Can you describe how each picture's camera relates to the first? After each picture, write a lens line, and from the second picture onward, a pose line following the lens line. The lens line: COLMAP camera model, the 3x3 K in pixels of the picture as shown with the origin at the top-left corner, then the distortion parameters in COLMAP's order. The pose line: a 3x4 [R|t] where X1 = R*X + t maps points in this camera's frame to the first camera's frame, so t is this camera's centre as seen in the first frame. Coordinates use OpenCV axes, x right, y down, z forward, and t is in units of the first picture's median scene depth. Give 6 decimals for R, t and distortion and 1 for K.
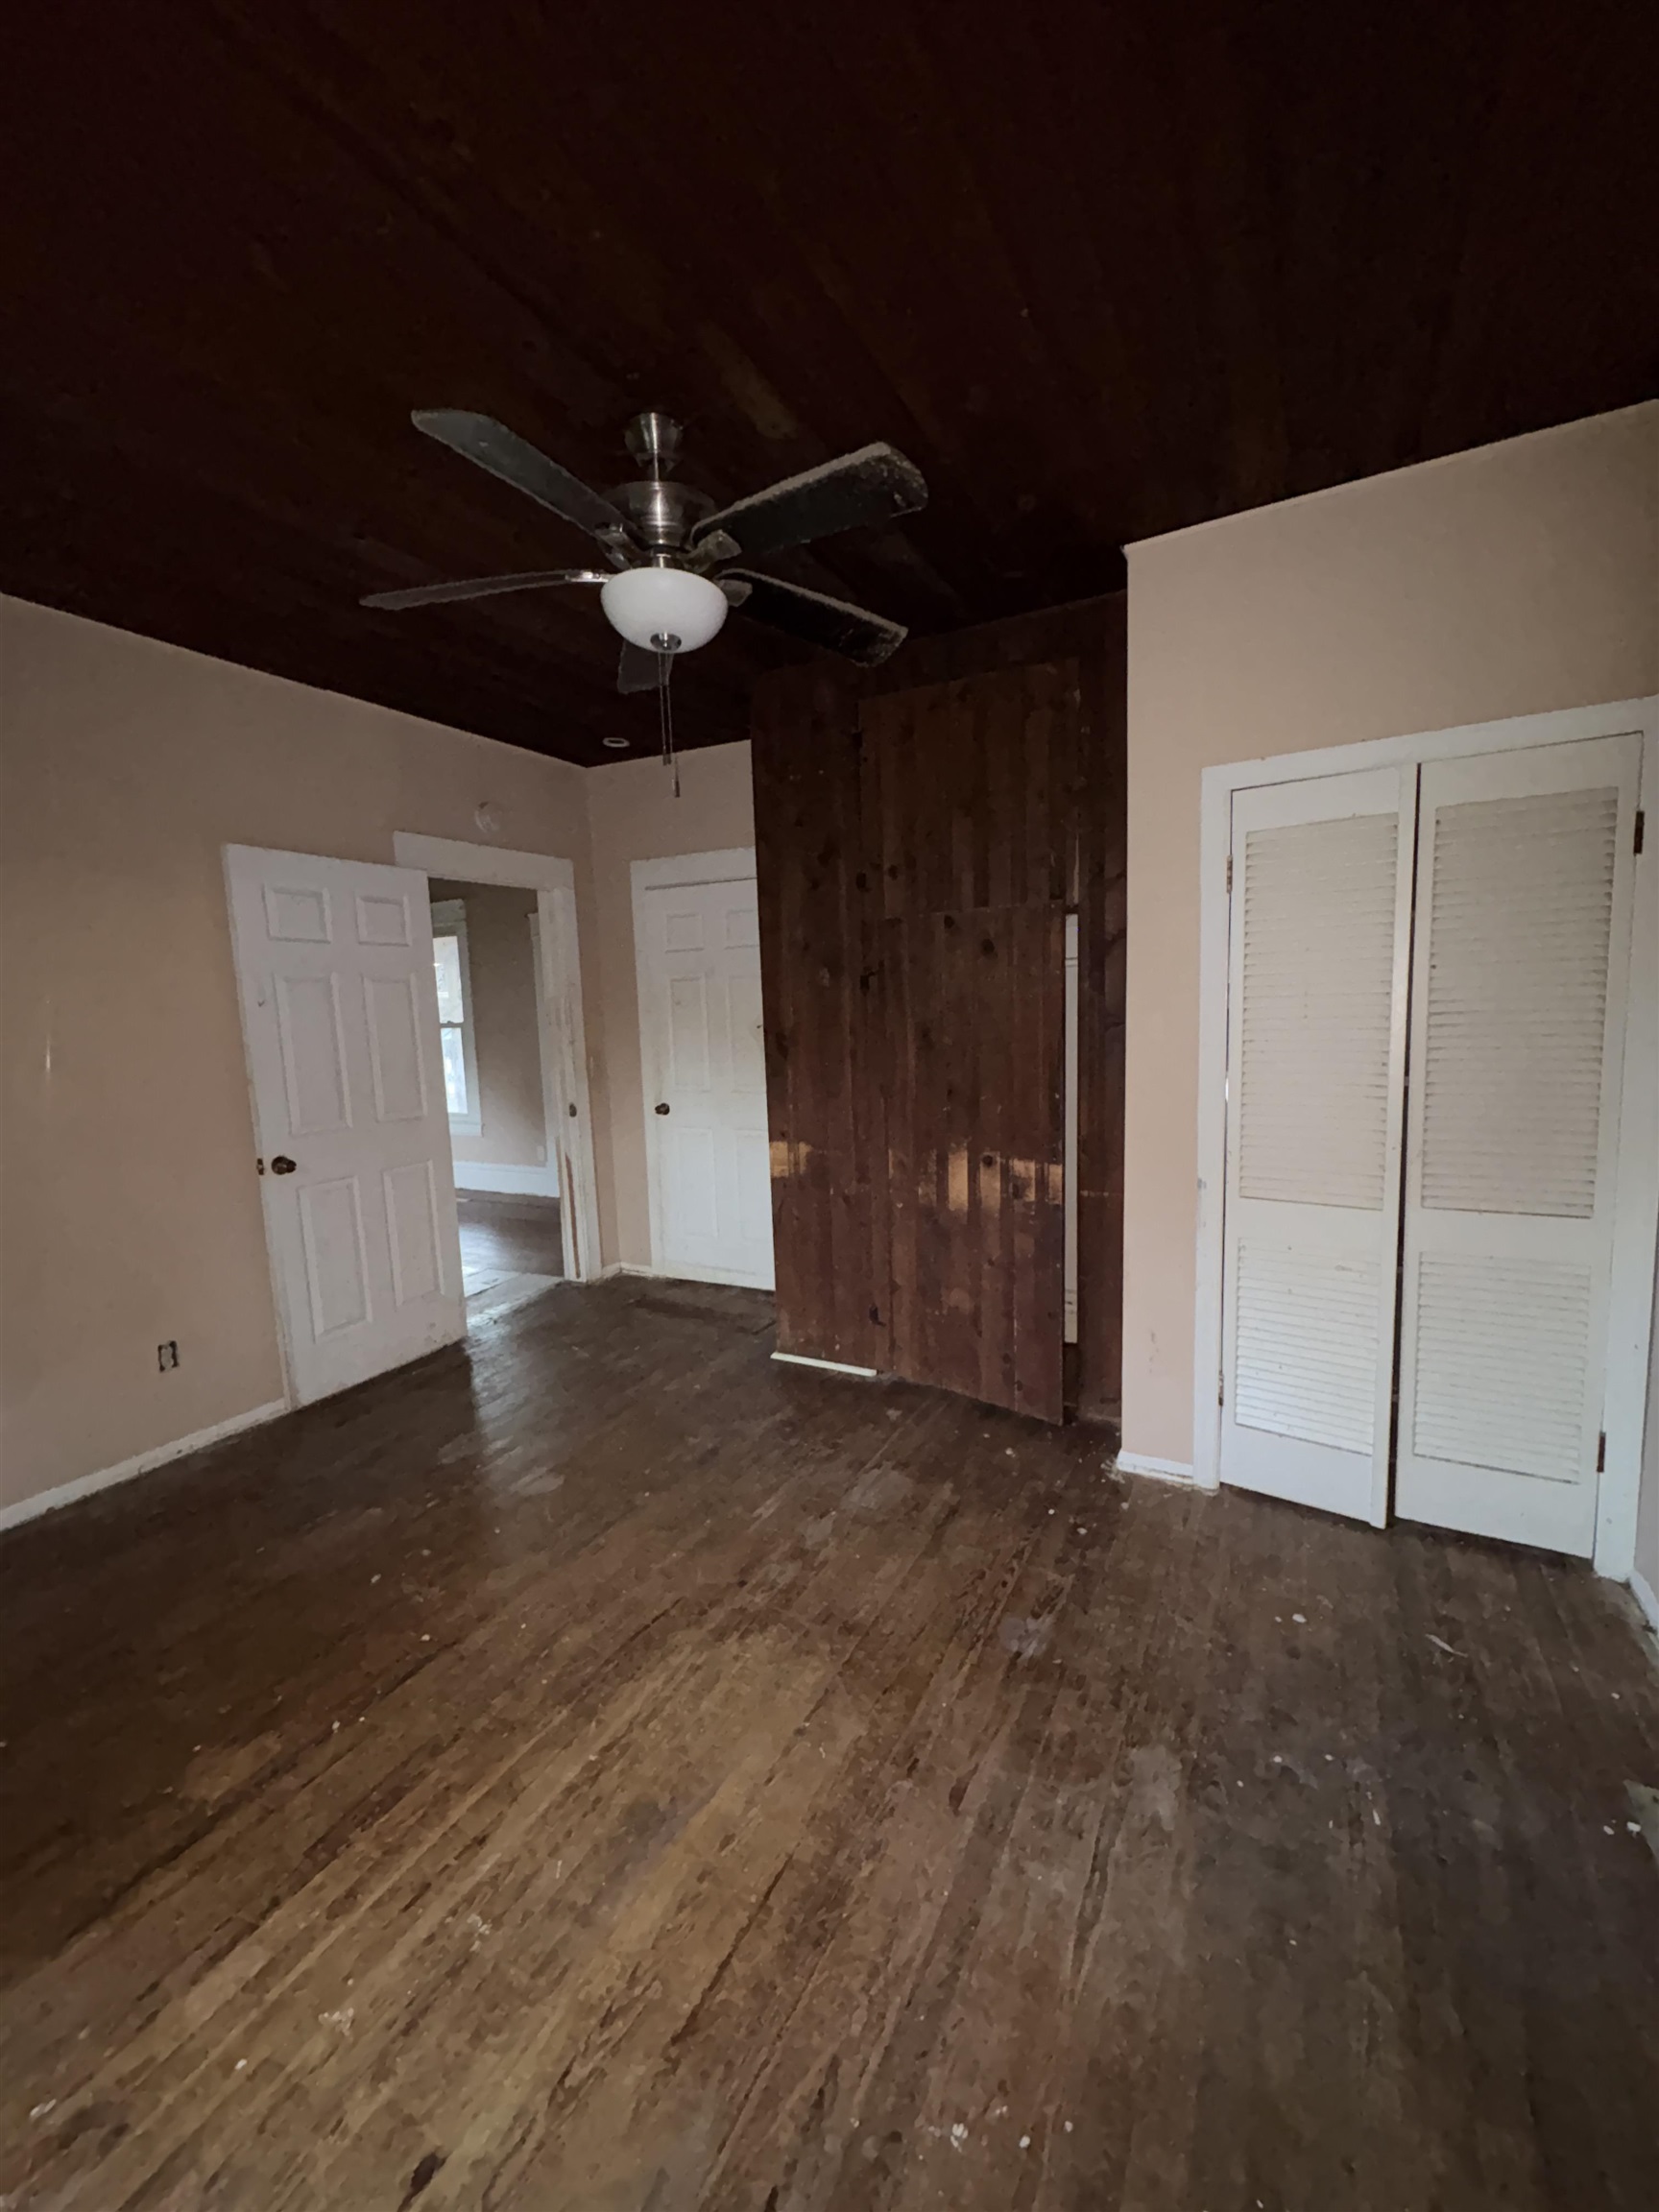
lens RADIAL K [[886.4, 0, 835.1], [0, 886.4, 1107.8], [0, 0, 1]] dist [0.000842, 0.000092]
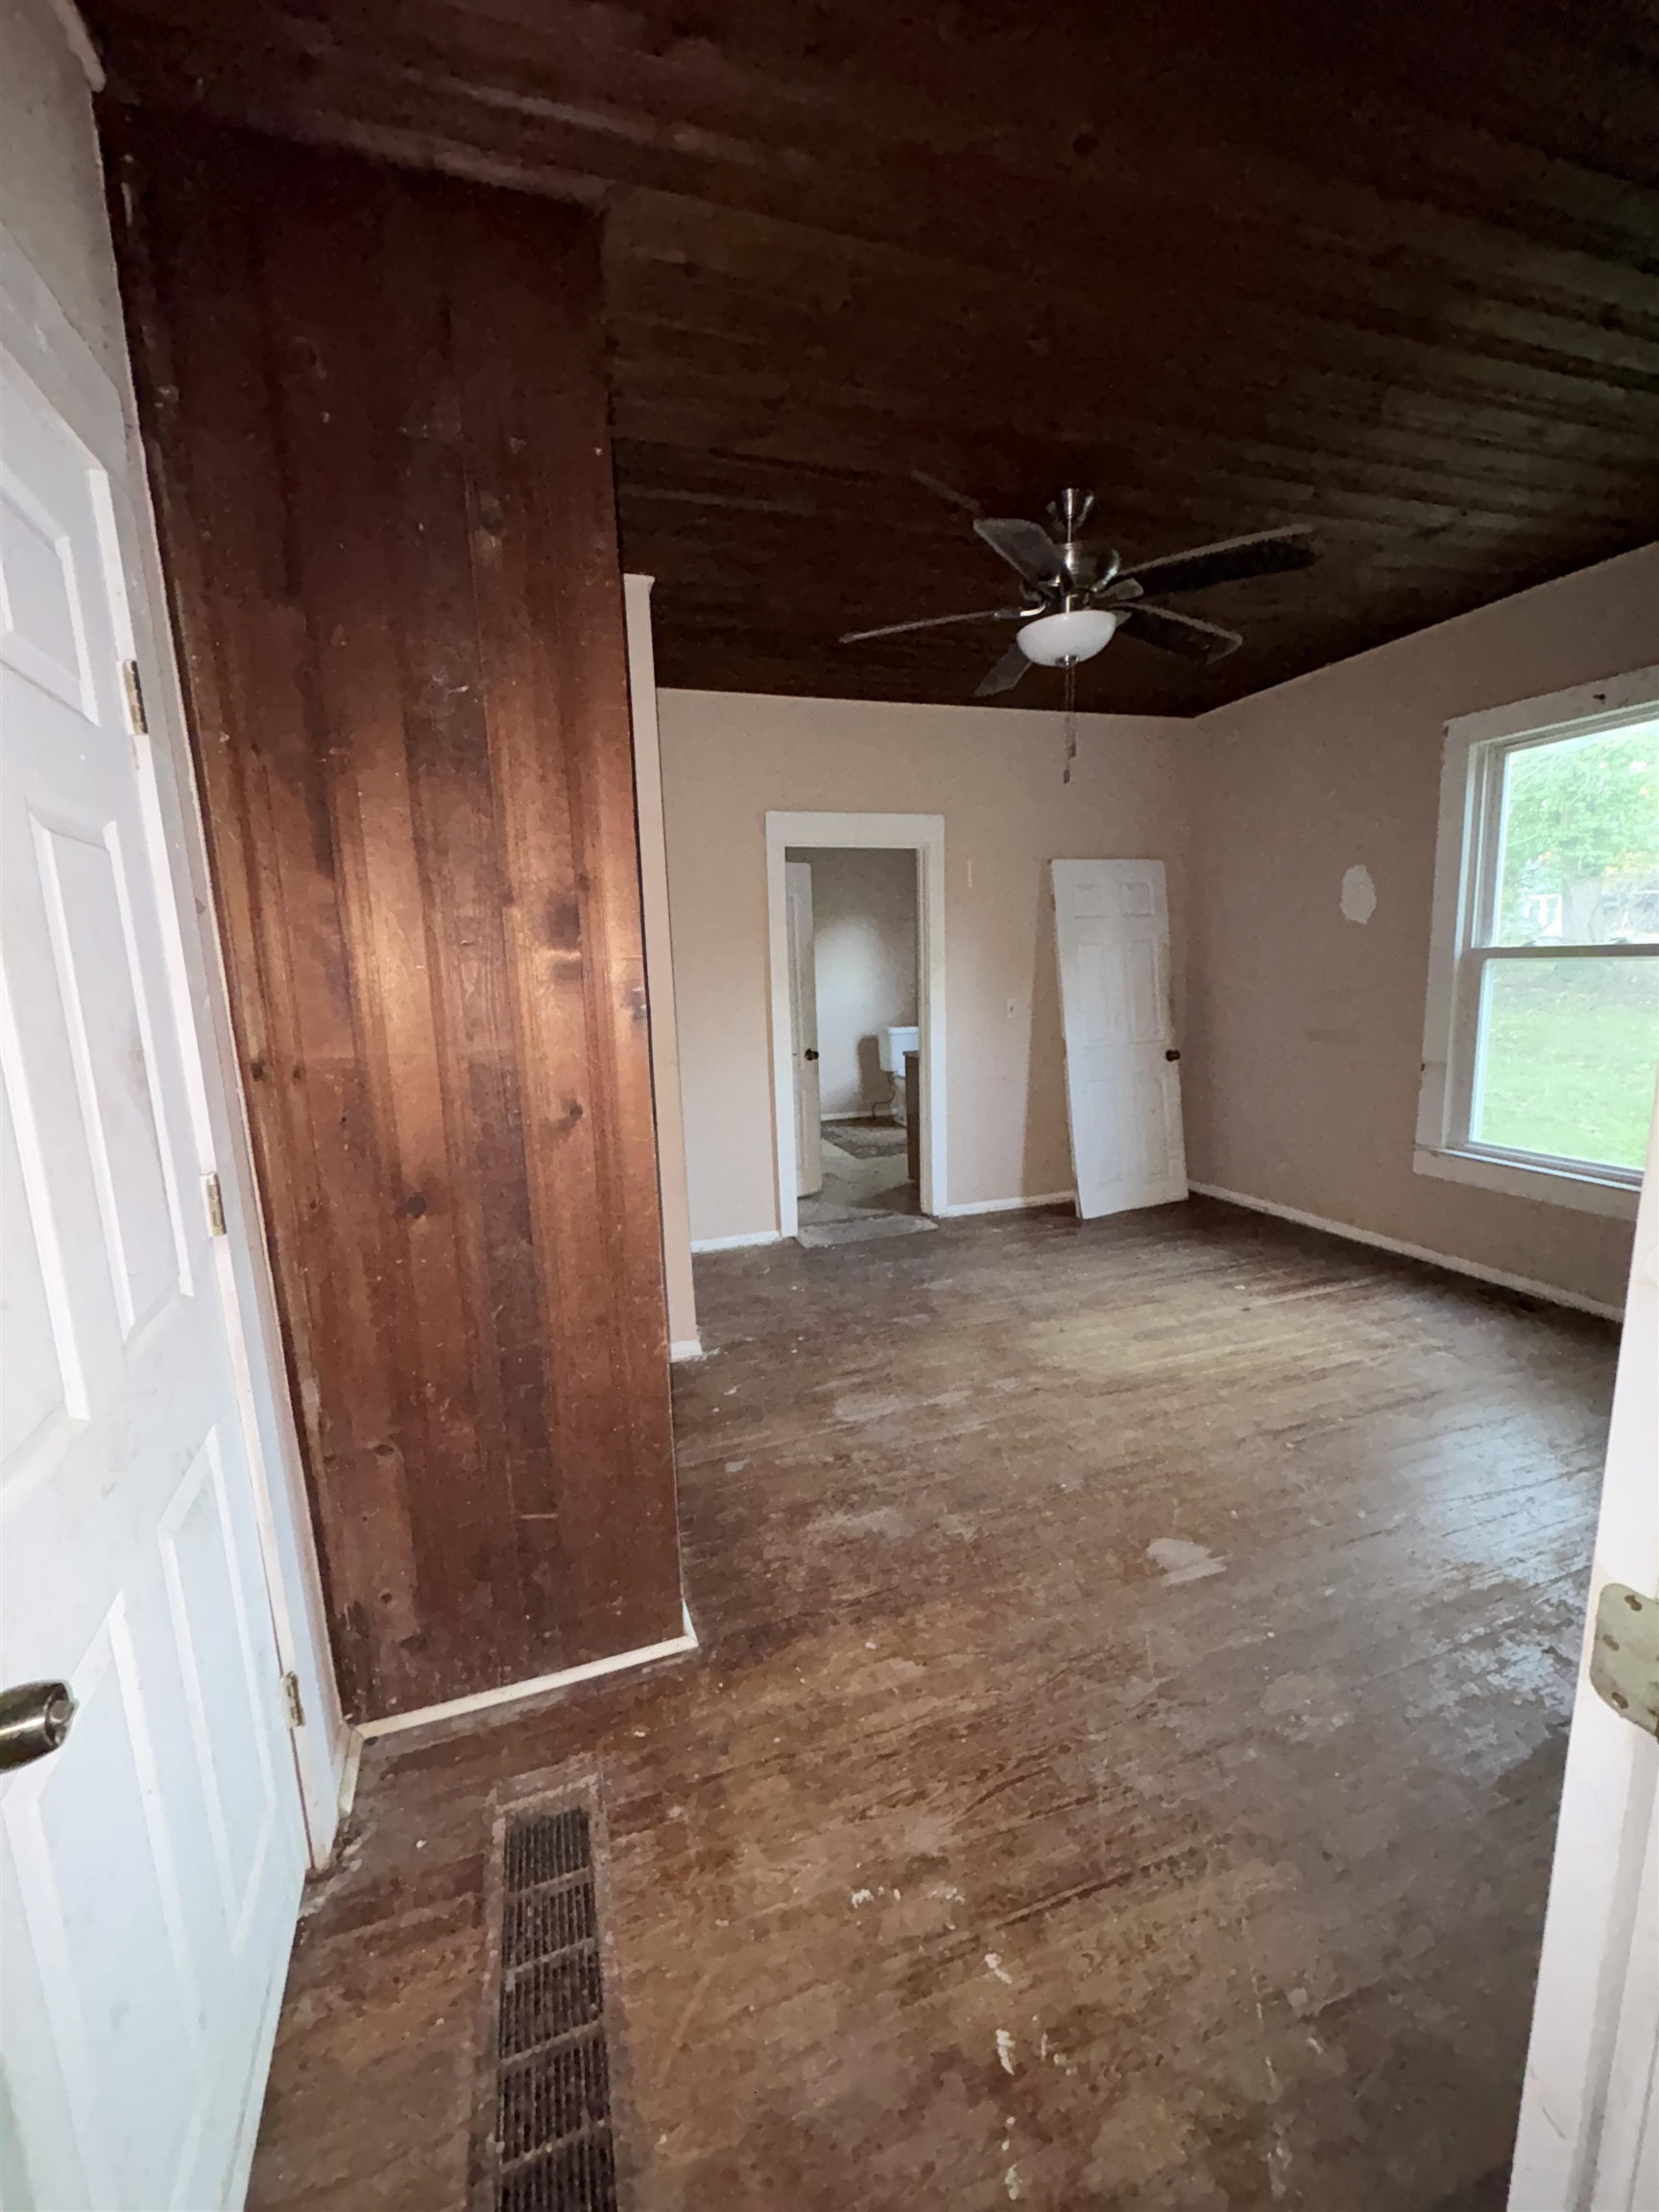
lens RADIAL K [[886.4, 0, 845.2], [0, 886.4, 1101.8], [0, 0, 1]] dist [0.000842, 0.000092]
pose [[-0.735467, -0.060013, 0.674898, -0.741236], [0.132973, 0.963915, 0.230619, -0.207764], [-0.664384, 0.259356, -0.700948, 1.962133]]
